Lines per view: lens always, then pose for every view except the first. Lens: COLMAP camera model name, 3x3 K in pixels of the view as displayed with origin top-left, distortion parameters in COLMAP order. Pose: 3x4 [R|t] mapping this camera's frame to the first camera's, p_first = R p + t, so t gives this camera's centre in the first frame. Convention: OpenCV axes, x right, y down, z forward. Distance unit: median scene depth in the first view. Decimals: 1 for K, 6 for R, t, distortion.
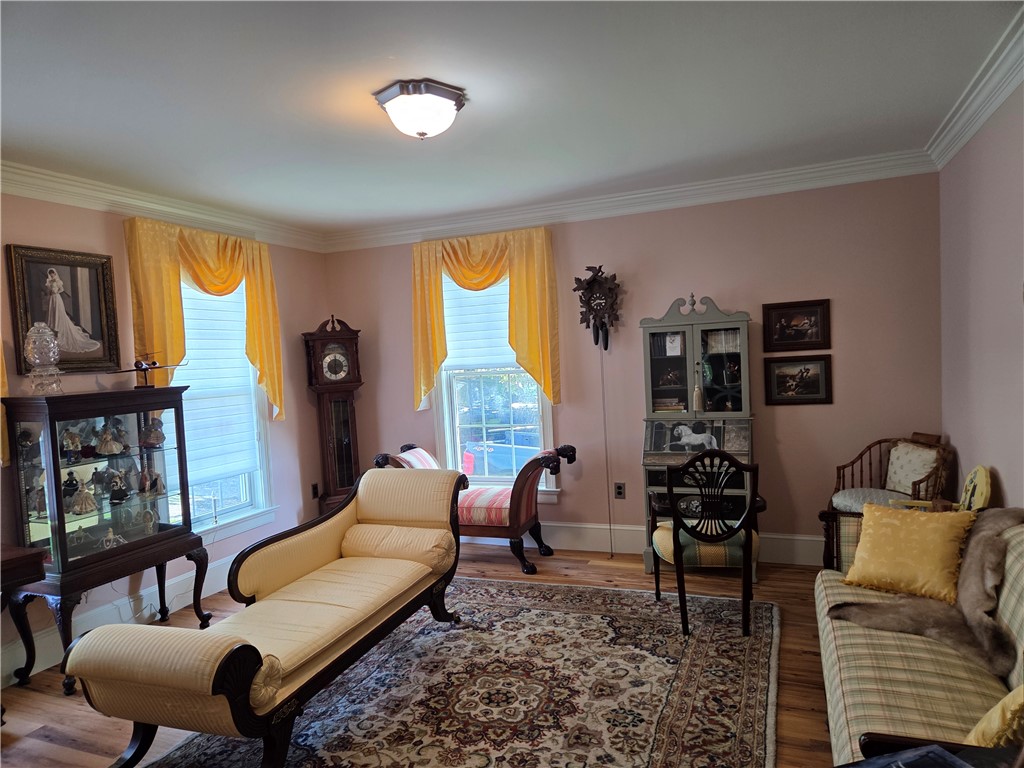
lens RADIAL K [[689.1, 0, 514.7], [0, 689.1, 389.3], [0, 0, 1]] dist [0.053352, -0.044776]
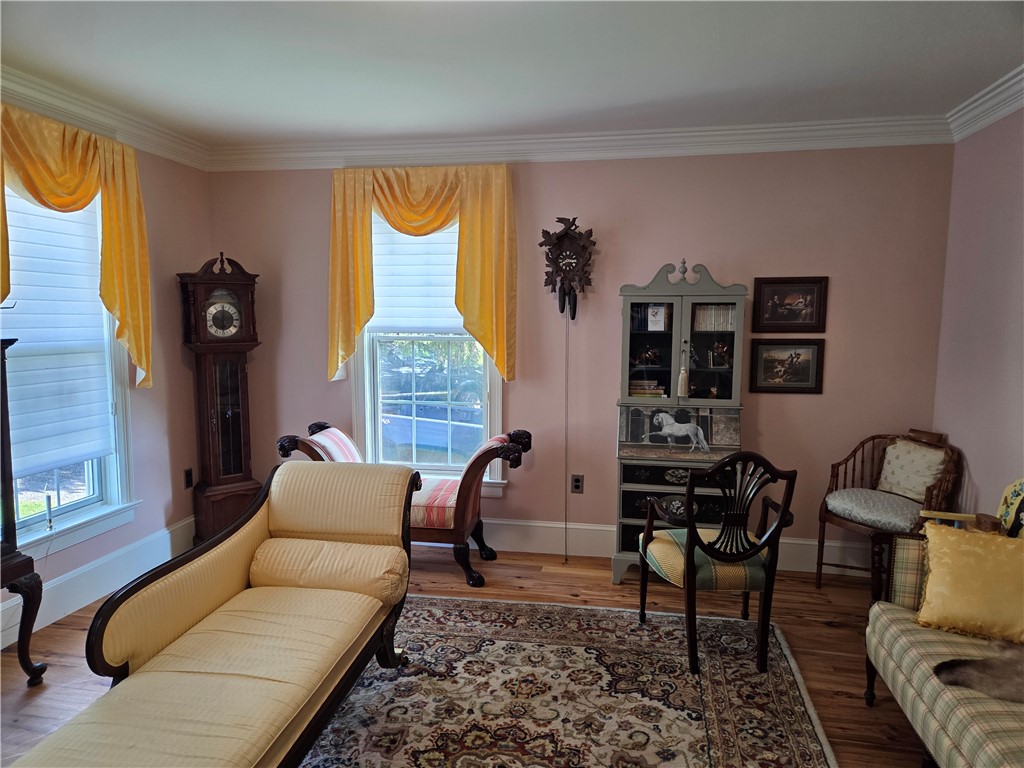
lens RADIAL K [[689.1, 0, 519.6], [0, 689.1, 378.5], [0, 0, 1]] dist [0.053352, -0.044776]
pose [[0.977269, 0.038246, 0.208524, -0.113535], [-0.046587, 0.998292, 0.035239, -0.012174], [-0.206820, -0.044152, 0.977382, 0.201338]]
